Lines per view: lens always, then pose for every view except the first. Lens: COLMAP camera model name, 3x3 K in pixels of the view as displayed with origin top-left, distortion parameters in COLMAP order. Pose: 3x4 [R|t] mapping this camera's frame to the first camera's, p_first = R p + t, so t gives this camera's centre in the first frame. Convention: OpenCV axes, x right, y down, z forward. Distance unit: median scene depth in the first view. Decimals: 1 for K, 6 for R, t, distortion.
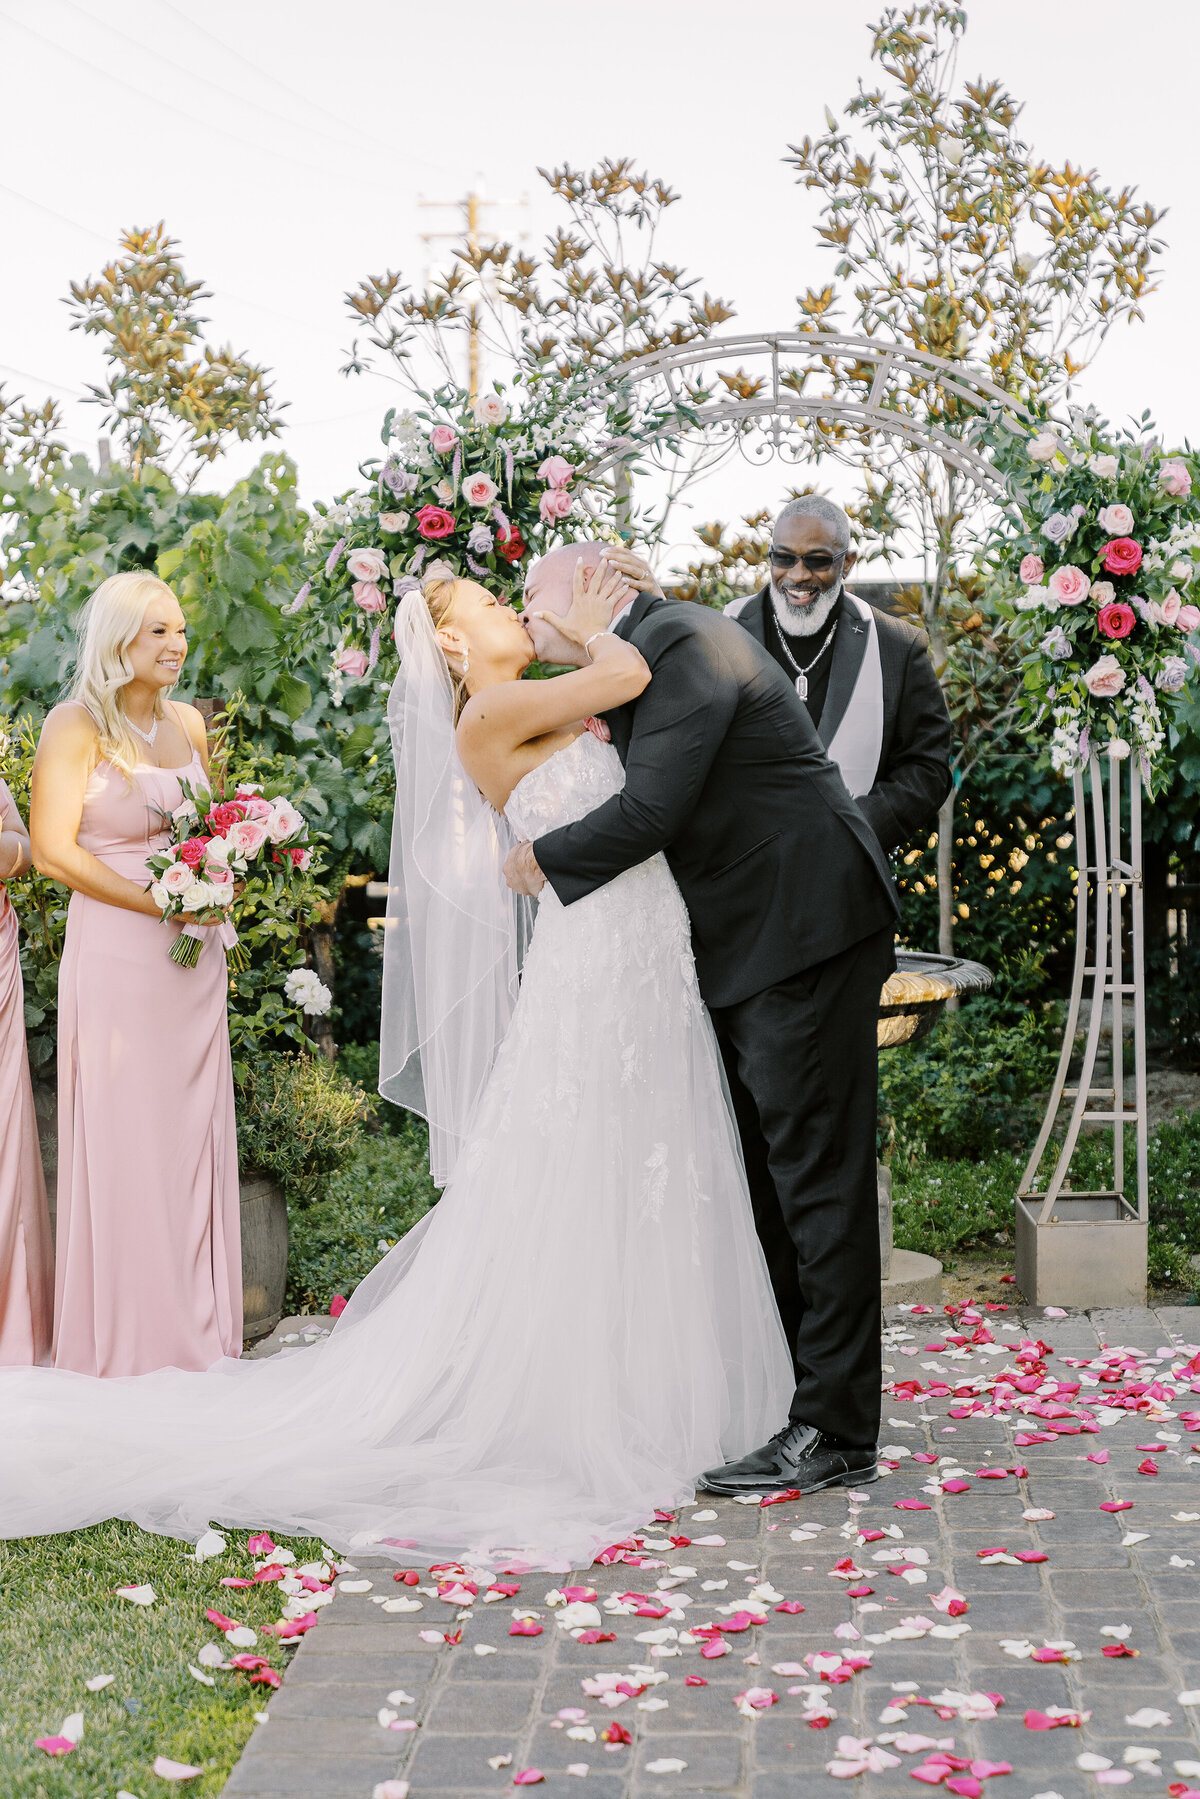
lens RADIAL K [[3130.6, 0, 600.0], [0, 3130.6, 899.5], [0, 0, 1]] dist [-0.002141, 1.025737]
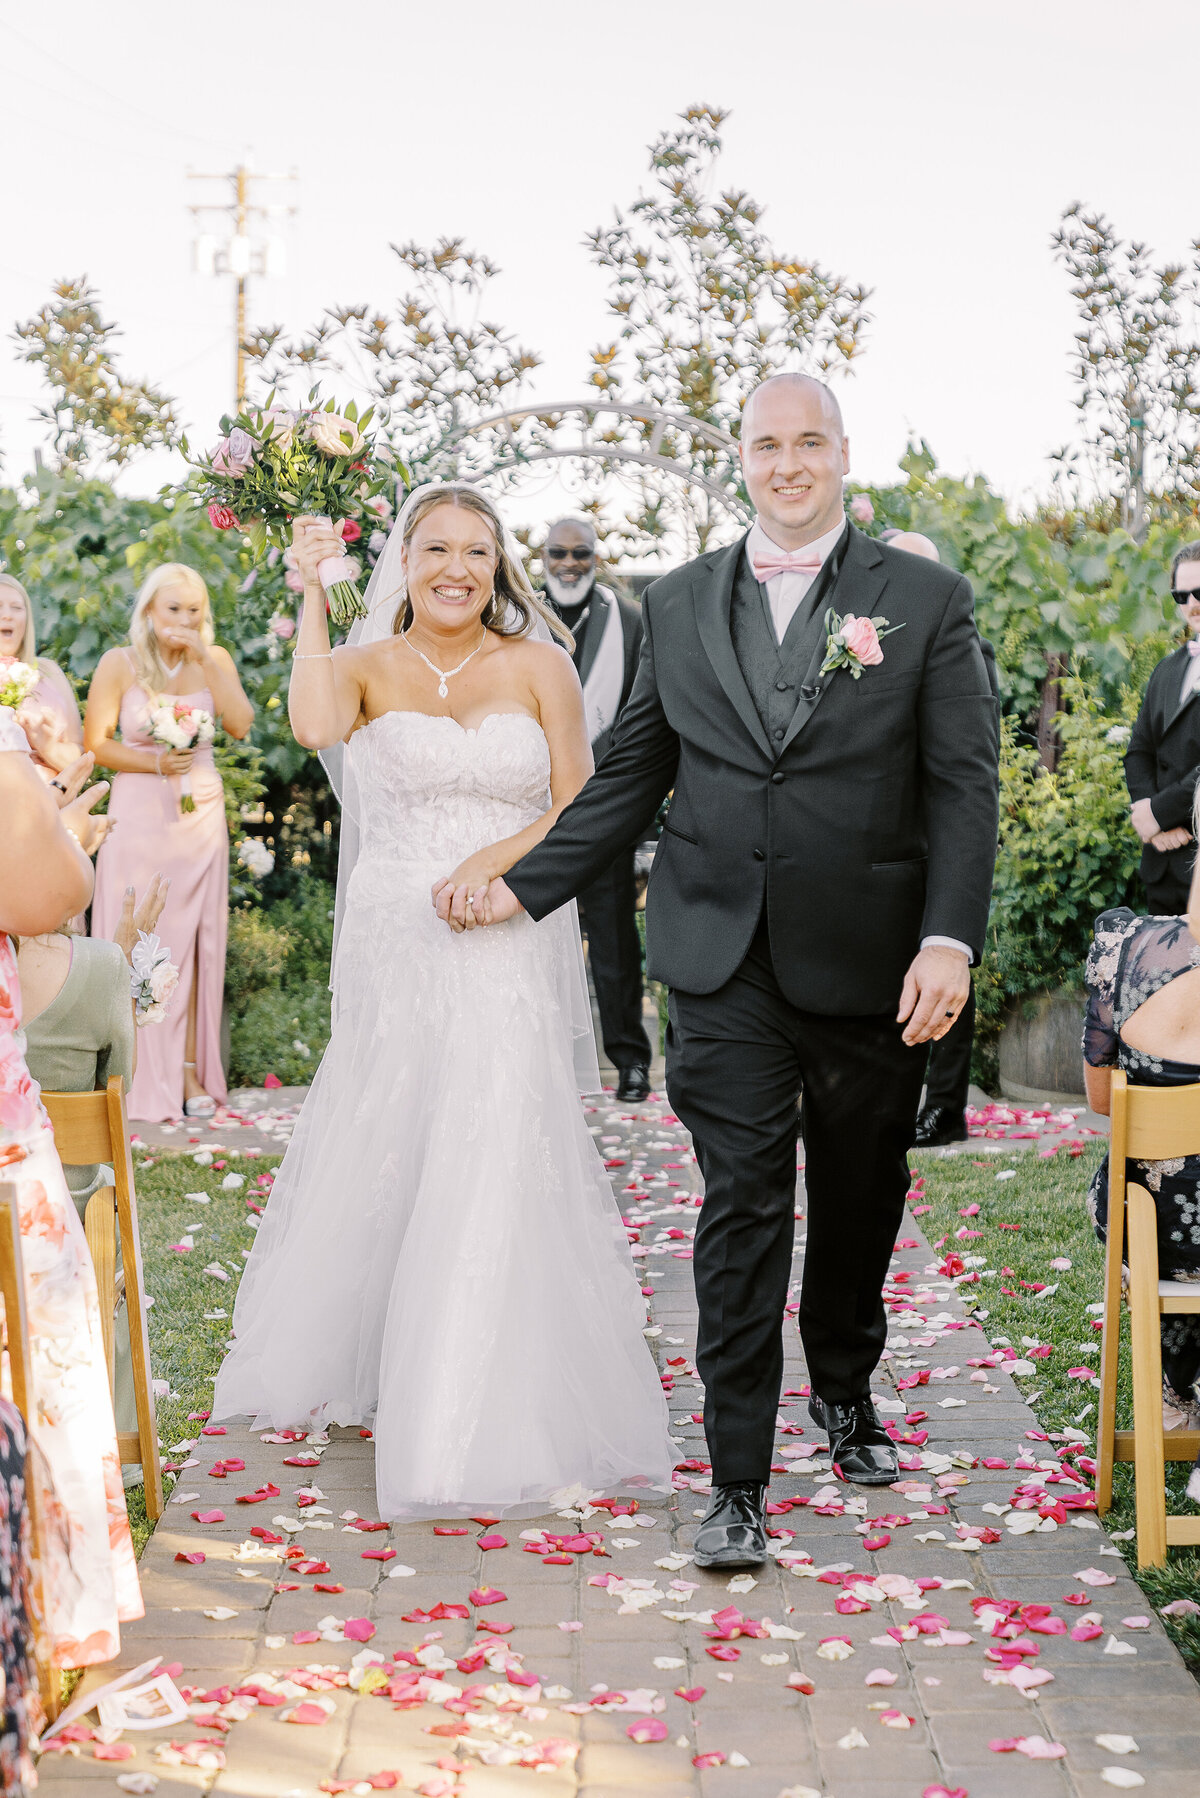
lens RADIAL K [[3058.8, 0, 600.0], [0, 3058.8, 899.0], [0, 0, 1]] dist [0.316223, -0.062787]
pose [[0.997160, 0.007114, 0.074973, -0.027648], [-0.007652, 0.999947, 0.006880, 0.025052], [-0.074920, -0.007434, 0.997162, -0.274984]]
